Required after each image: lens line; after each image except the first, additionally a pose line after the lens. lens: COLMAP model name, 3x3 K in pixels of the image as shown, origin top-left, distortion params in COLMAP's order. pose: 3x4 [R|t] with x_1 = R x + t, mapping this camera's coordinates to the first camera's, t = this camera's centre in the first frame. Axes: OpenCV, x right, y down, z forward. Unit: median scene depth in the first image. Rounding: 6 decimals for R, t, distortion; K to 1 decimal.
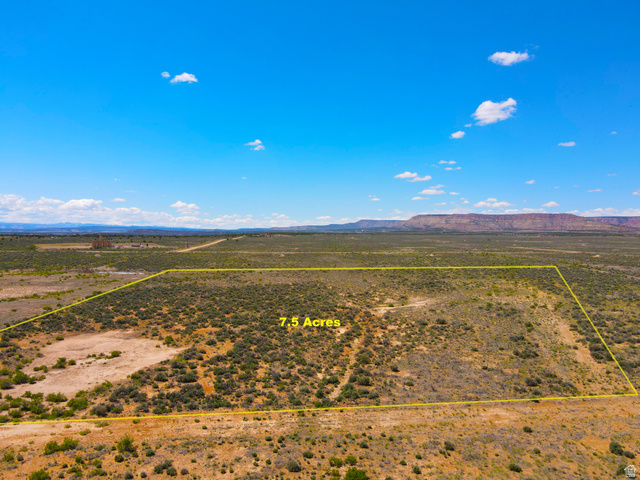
lens RADIAL K [[473.1, 0, 322.7], [0, 473.1, 244.9], [0, 0, 1]] dist [0.005545, 0.016786]
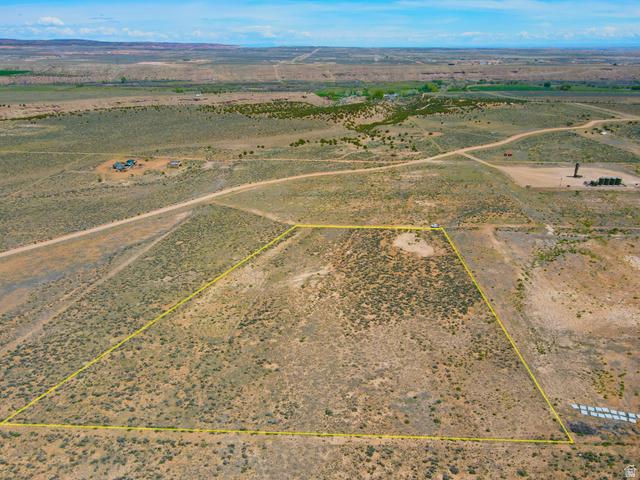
lens RADIAL K [[473.1, 0, 316.9], [0, 473.1, 236.7], [0, 0, 1]] dist [0.005545, 0.016786]
pose [[-0.991142, -0.050616, 0.122783, -0.024674], [0.002924, 0.915983, 0.401206, -0.225280], [-0.132775, 0.398011, -0.907722, 0.744677]]
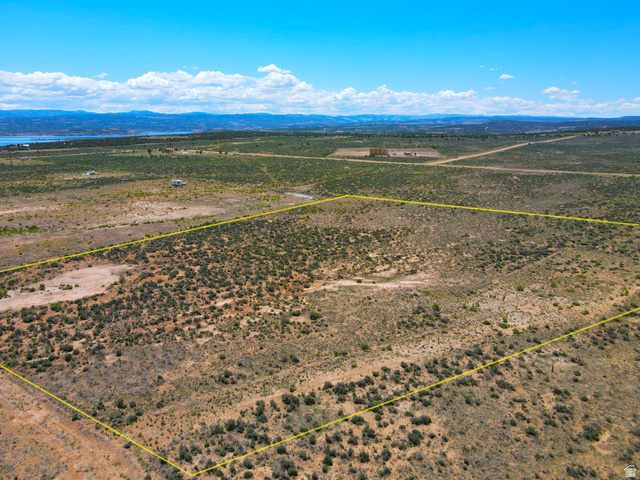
lens RADIAL K [[473.1, 0, 321.0], [0, 473.1, 239.1], [0, 0, 1]] dist [0.005545, 0.016786]
pose [[0.744596, 0.152011, -0.649977, 0.183997], [-0.009307, 0.975995, 0.217596, -0.042657], [0.667451, -0.155972, 0.728136, 0.070472]]
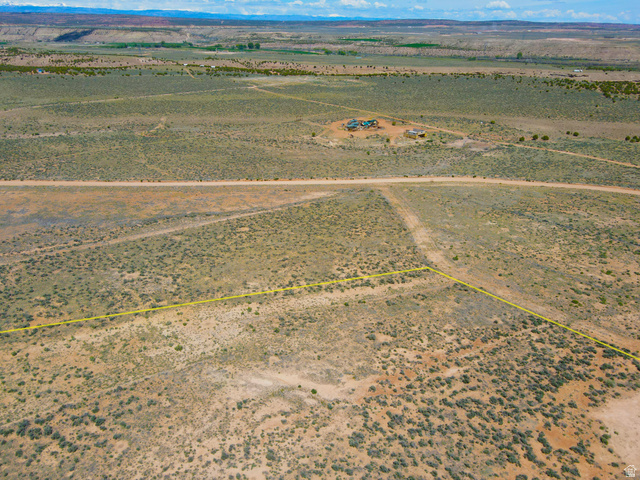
lens RADIAL K [[473.1, 0, 318.2], [0, 473.1, 234.4], [0, 0, 1]] dist [0.005545, 0.016786]
pose [[-0.594208, -0.329339, 0.733793, -0.106768], [0.013911, 0.907980, 0.418782, -0.131939], [-0.804191, 0.259052, -0.534948, 0.366371]]
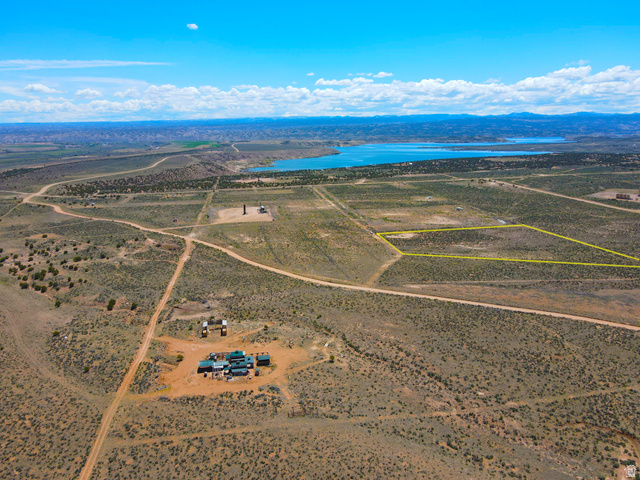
lens RADIAL K [[473.1, 0, 314.5], [0, 473.1, 241.6], [0, 0, 1]] dist [0.005545, 0.016786]
pose [[0.086148, 0.233377, -0.968563, 0.987849], [-0.016482, 0.972378, 0.232830, -0.204951], [0.996146, -0.004094, 0.087615, -0.144512]]
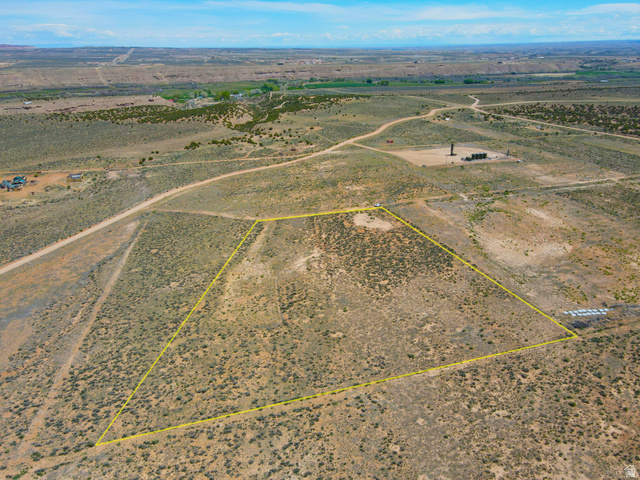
lens RADIAL K [[473.1, 0, 317.1], [0, 473.1, 238.3], [0, 0, 1]] dist [0.005545, 0.016786]
pose [[-0.973881, 0.089200, -0.208804, 0.156262], [-0.002676, 0.915030, 0.403378, -0.228346], [0.227043, 0.393401, -0.890891, 0.787794]]
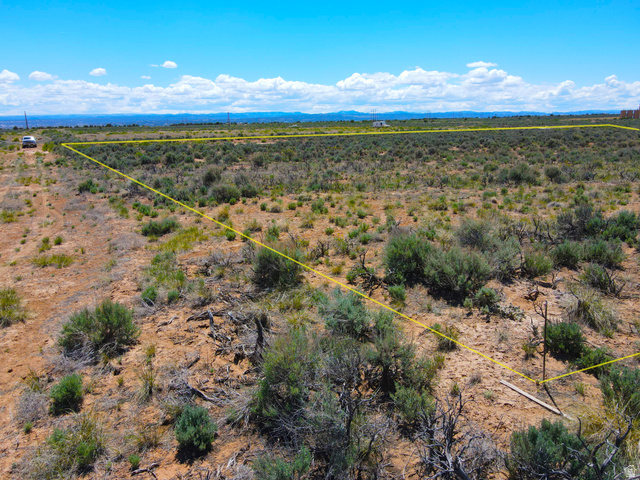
lens RADIAL K [[473.1, 0, 316.8], [0, 473.1, 238.0], [0, 0, 1]] dist [0.005545, 0.016786]
pose [[0.414803, 0.203979, -0.886753, 0.102257], [-0.008814, 0.975404, 0.220249, 0.031682], [0.909869, -0.083544, 0.406398, 0.115923]]
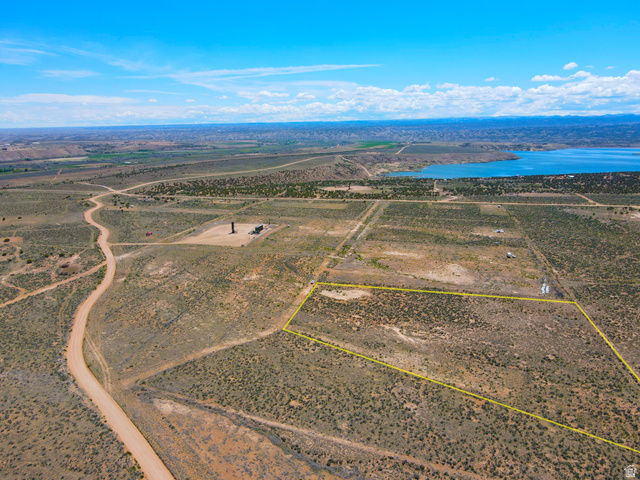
lens RADIAL K [[473.1, 0, 317.9], [0, 473.1, 240.4], [0, 0, 1]] dist [0.005545, 0.016786]
pose [[-0.322980, 0.218427, -0.920855, 0.609571], [-0.023456, 0.970856, 0.238514, -0.222589], [0.946115, 0.098635, -0.308443, 0.340714]]
